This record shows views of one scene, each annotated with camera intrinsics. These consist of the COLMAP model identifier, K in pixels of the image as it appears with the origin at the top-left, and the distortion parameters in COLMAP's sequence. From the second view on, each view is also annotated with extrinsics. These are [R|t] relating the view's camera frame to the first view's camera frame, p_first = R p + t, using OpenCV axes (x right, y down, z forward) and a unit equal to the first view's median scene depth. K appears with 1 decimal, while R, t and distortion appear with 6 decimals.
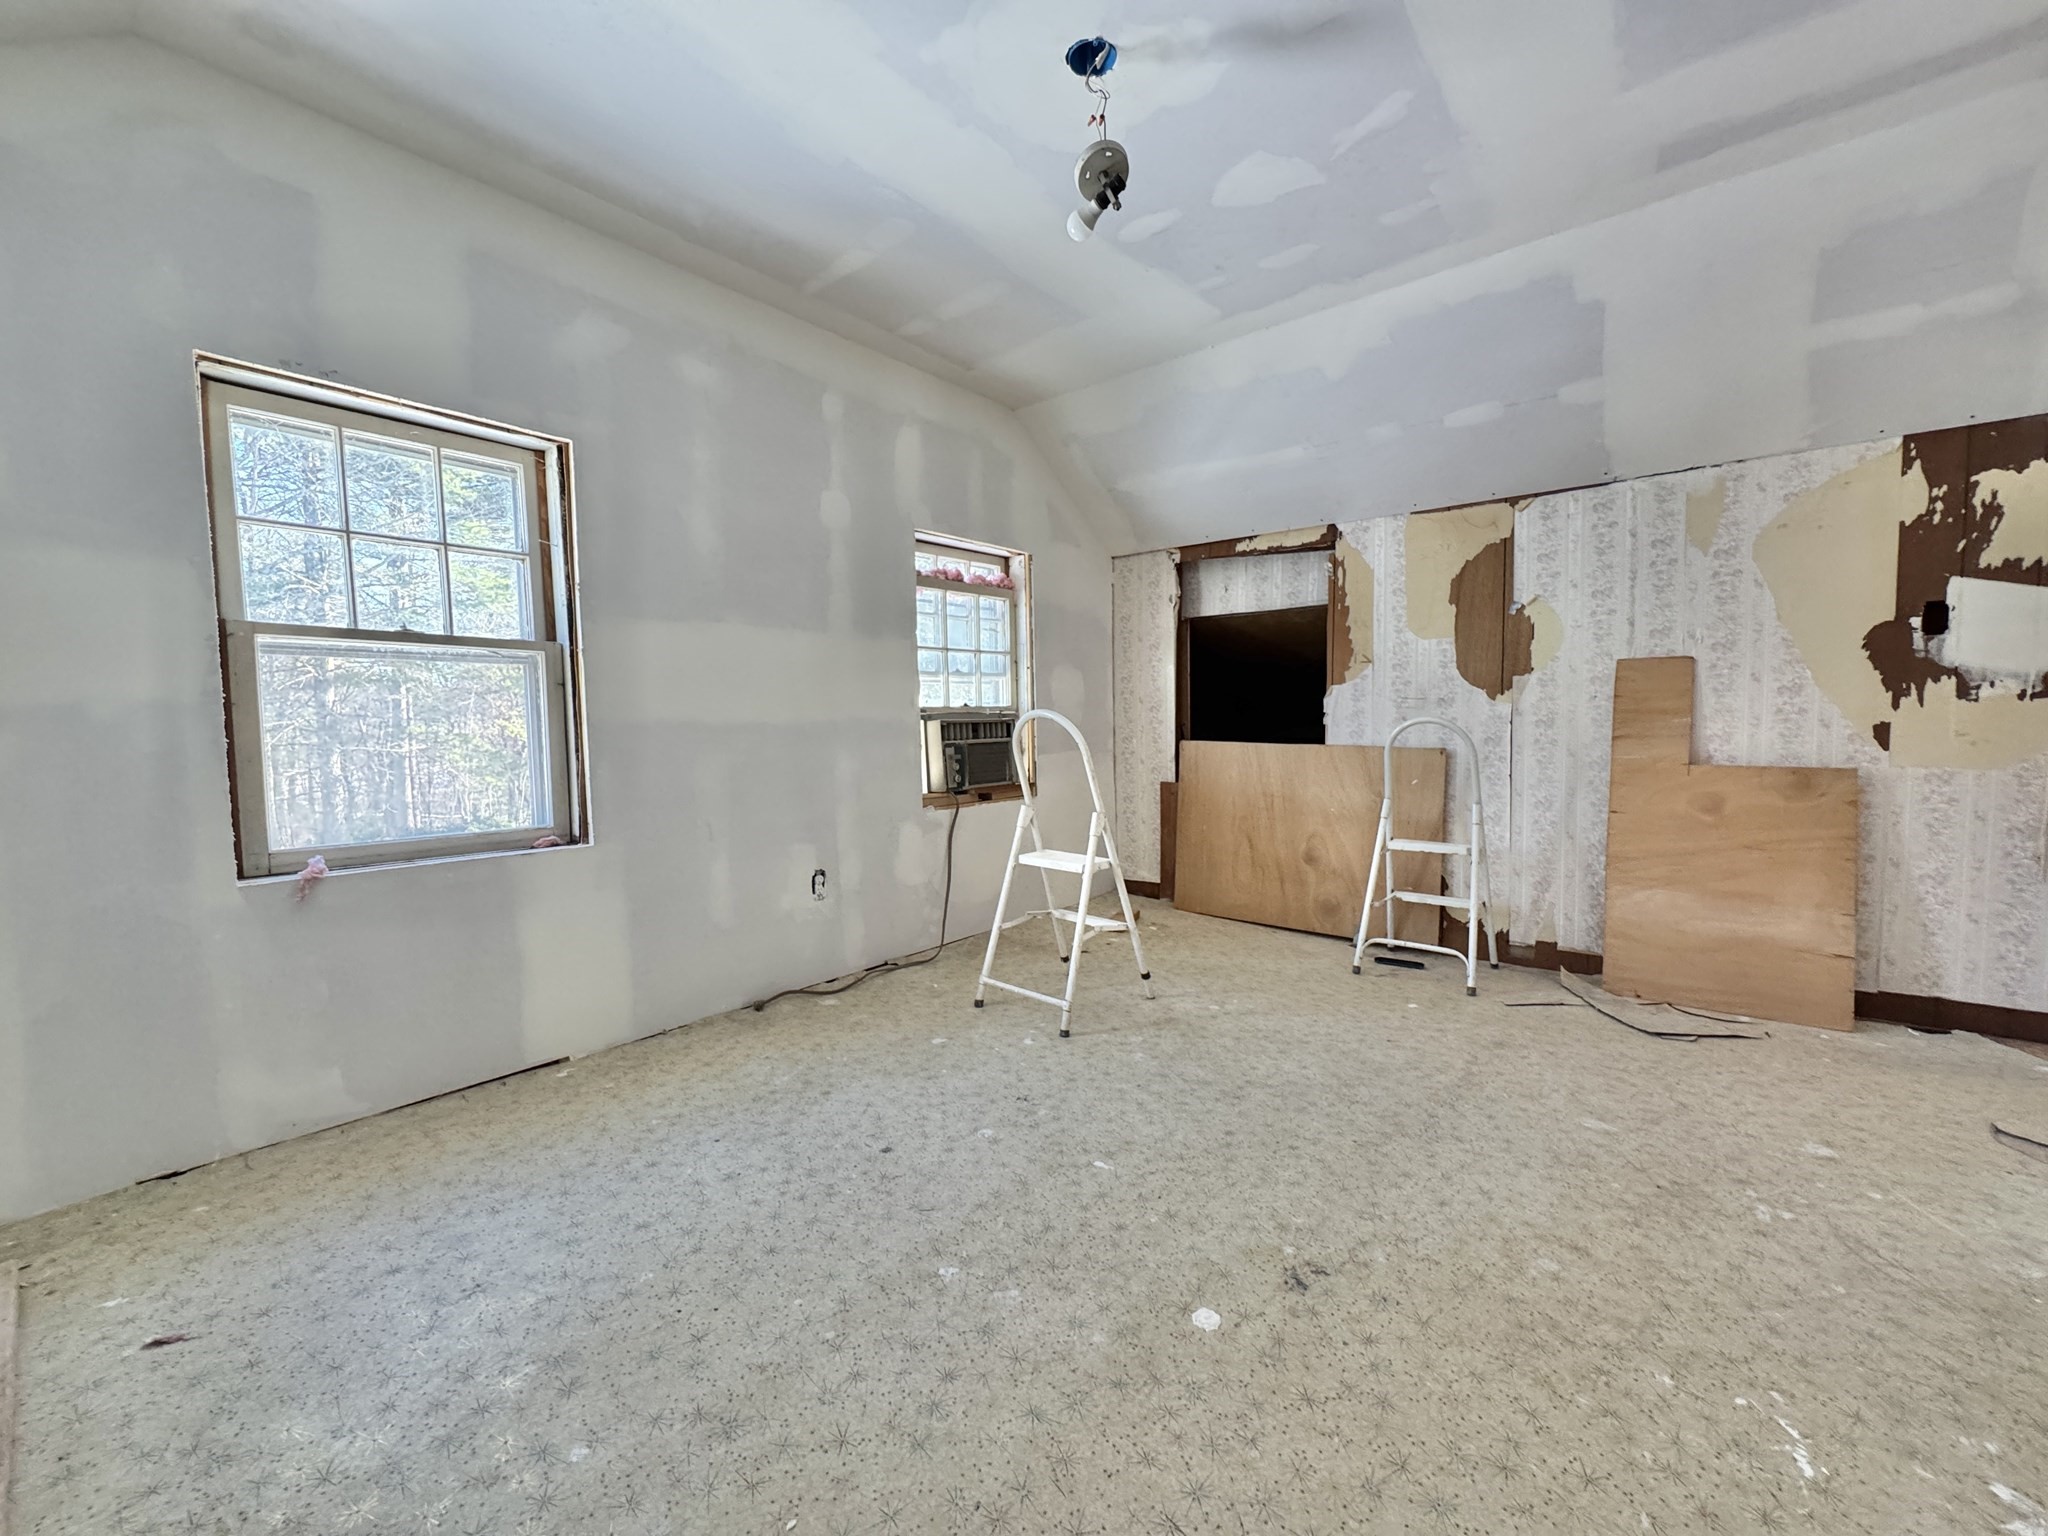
lens RADIAL K [[815.2, 0, 1028.3], [0, 815.2, 775.9], [0, 0, 1]] dist [-0.002265, 0.000372]
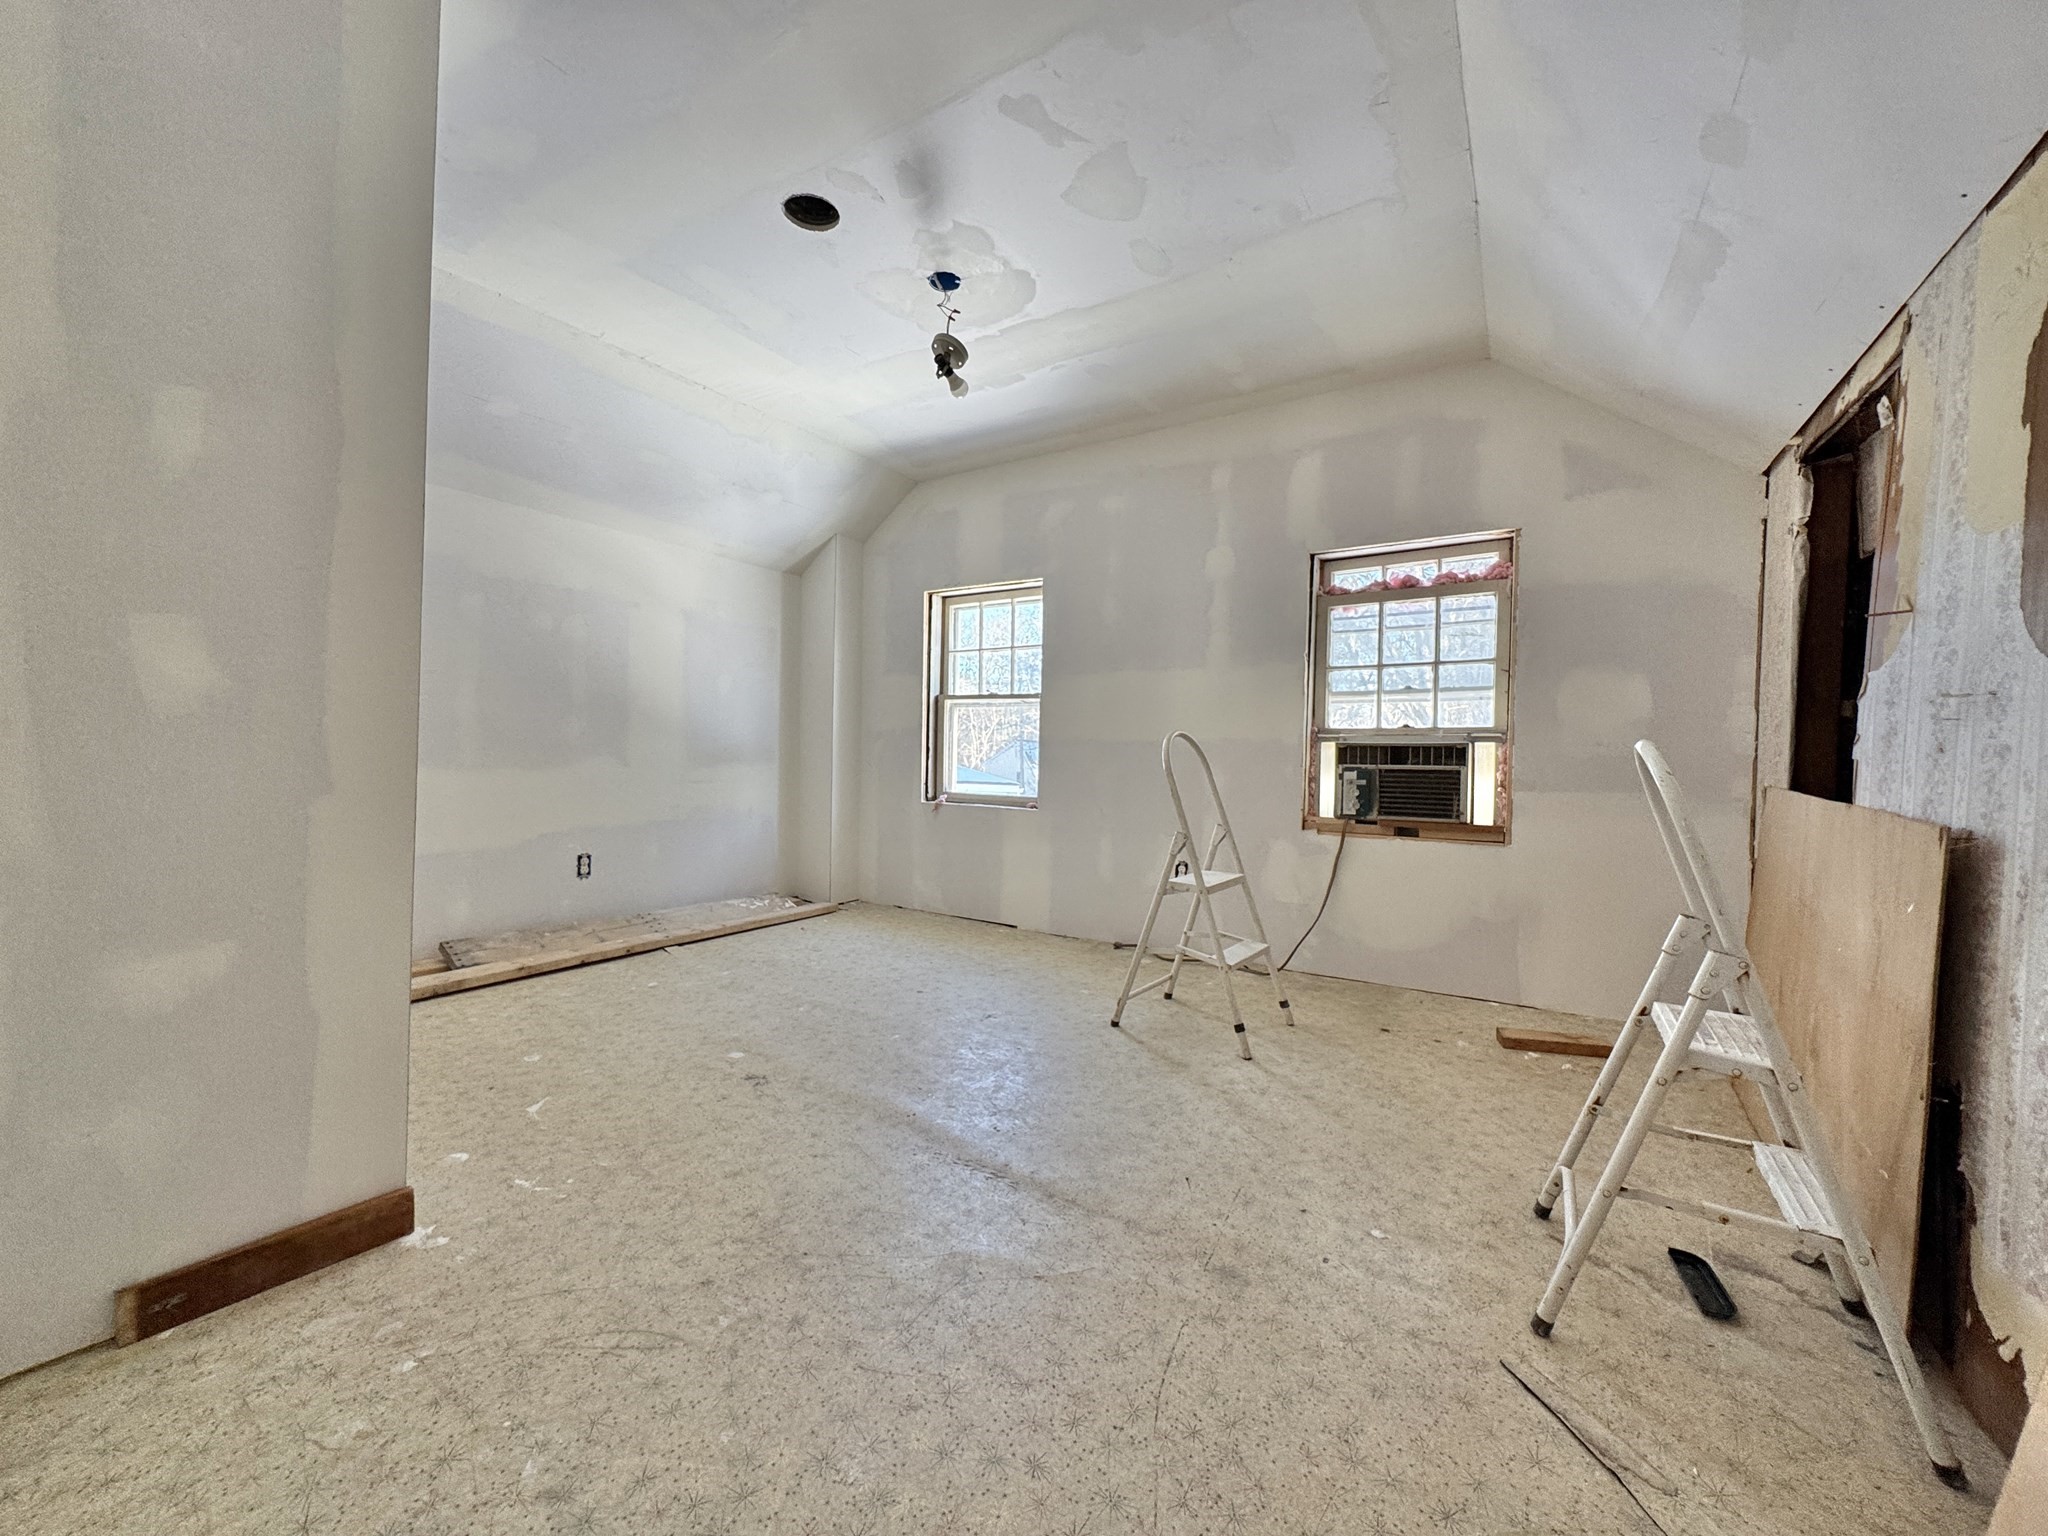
lens RADIAL K [[815.2, 0, 1028.3], [0, 815.2, 775.9], [0, 0, 1]] dist [-0.002265, 0.000372]
pose [[0.120956, 0.048695, -0.991463, 1.152031], [-0.083366, 0.995766, 0.038736, -0.051631], [0.989151, 0.077969, 0.124503, 0.752788]]
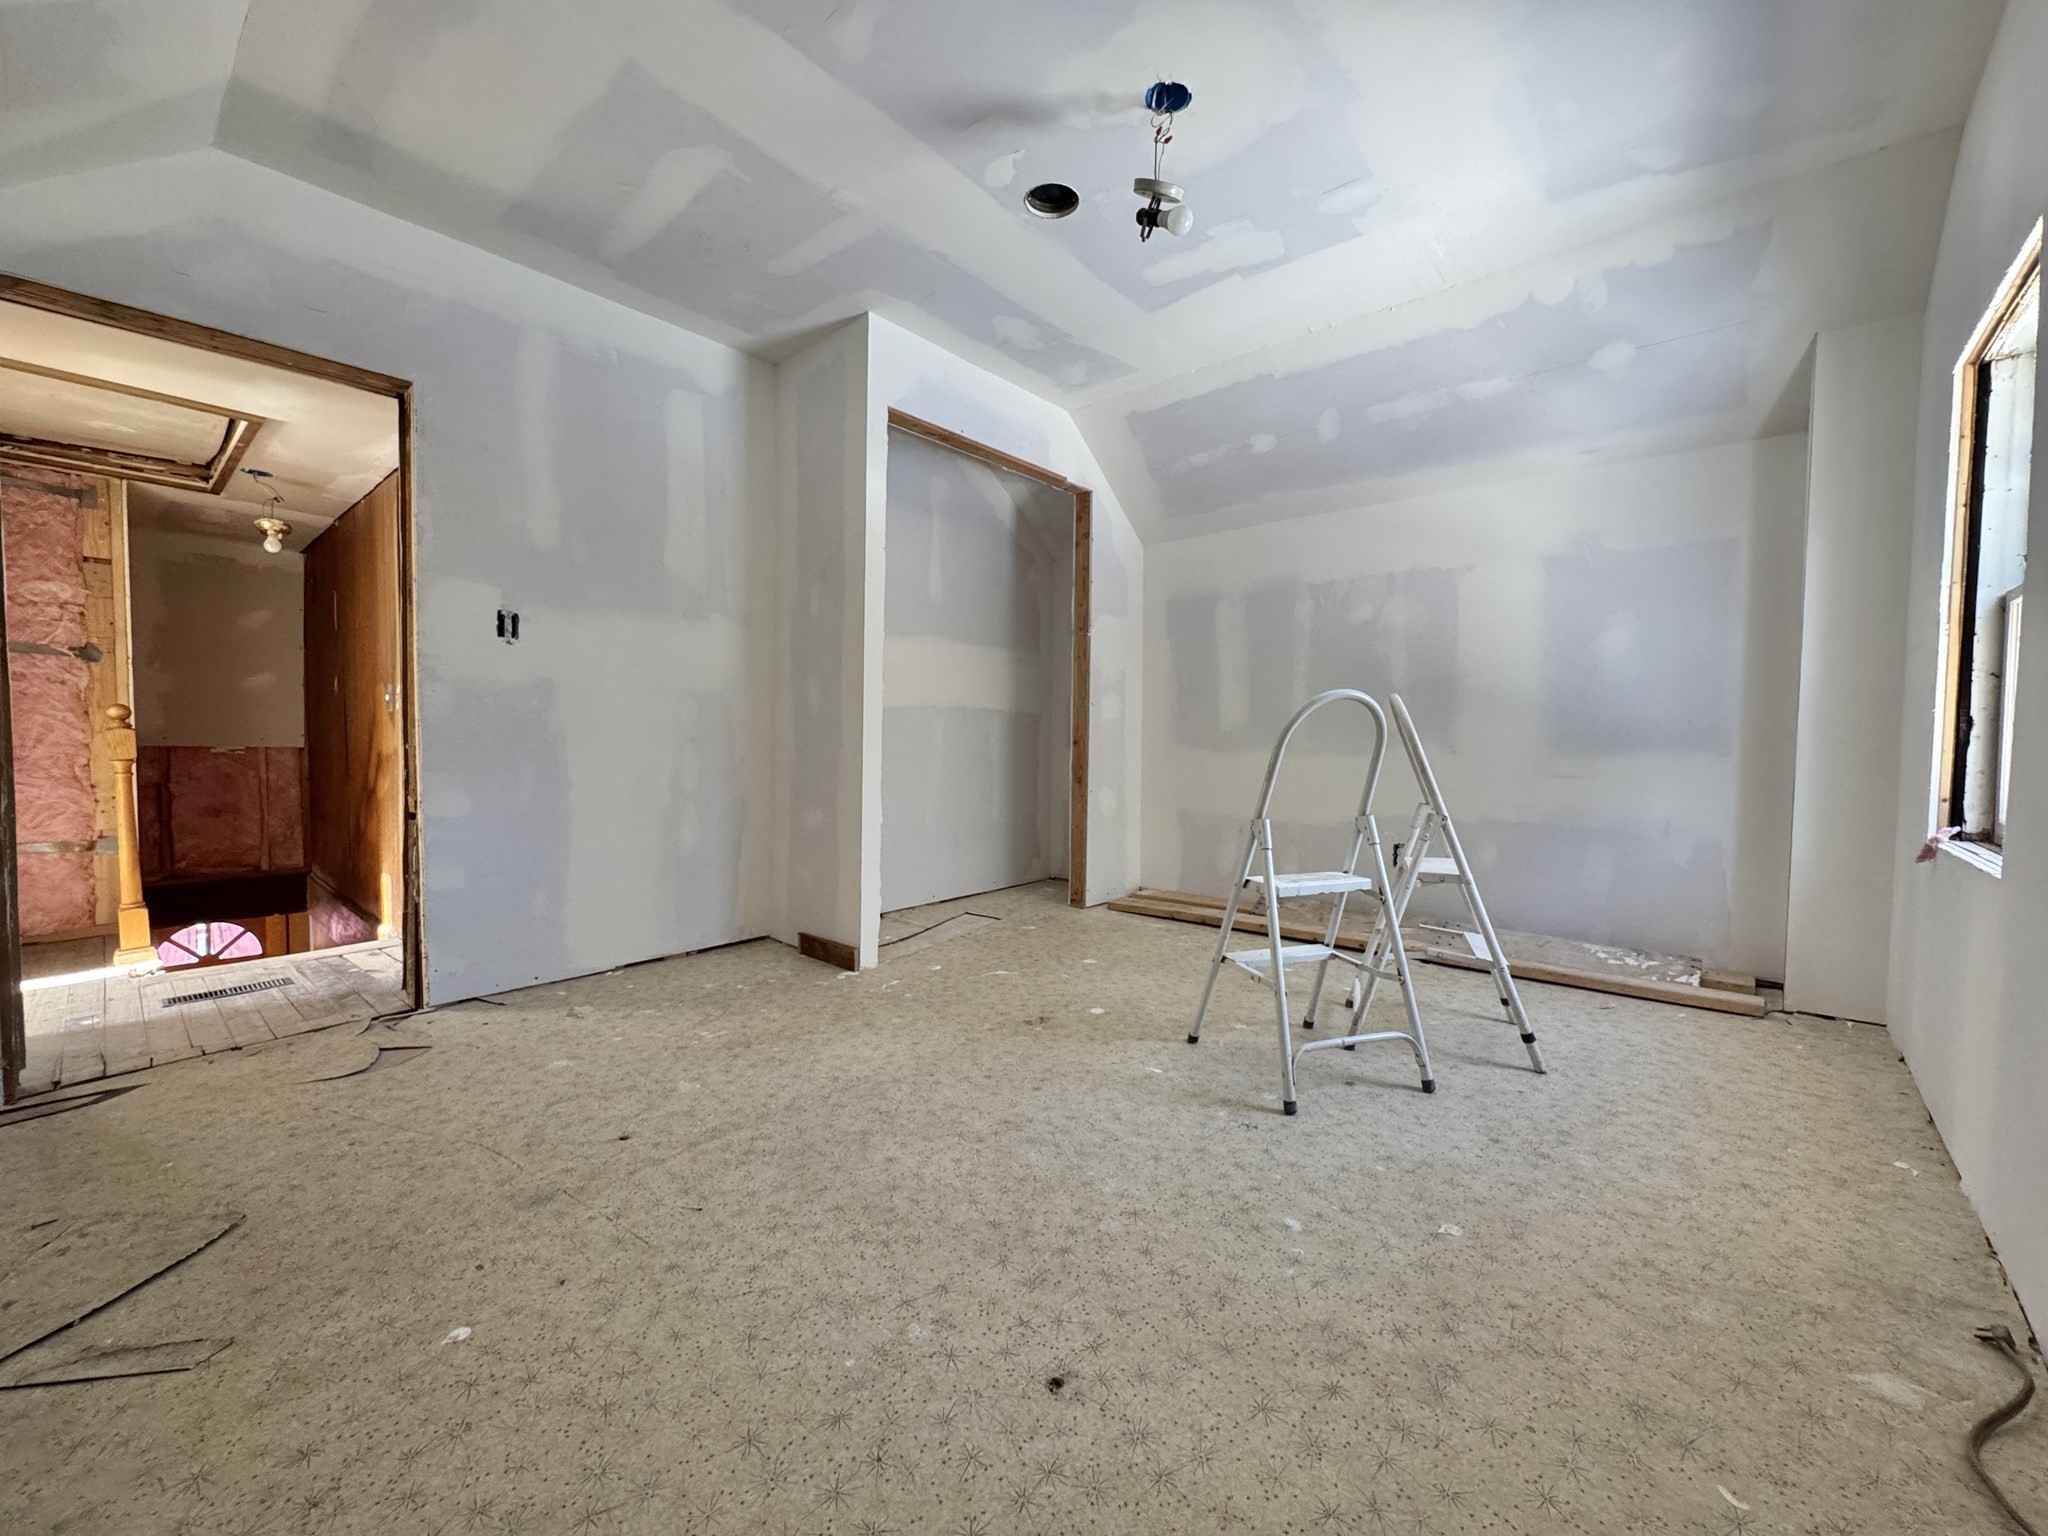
lens RADIAL K [[822.8, 0, 1032.9], [0, 822.8, 772.8], [0, 0, 1]] dist [-0.002289, -0.000125]
pose [[-0.999669, 0.009120, 0.024036, 0.176255], [0.011546, 0.994634, 0.102813, -0.065286], [-0.022969, 0.103056, -0.994410, 1.605959]]
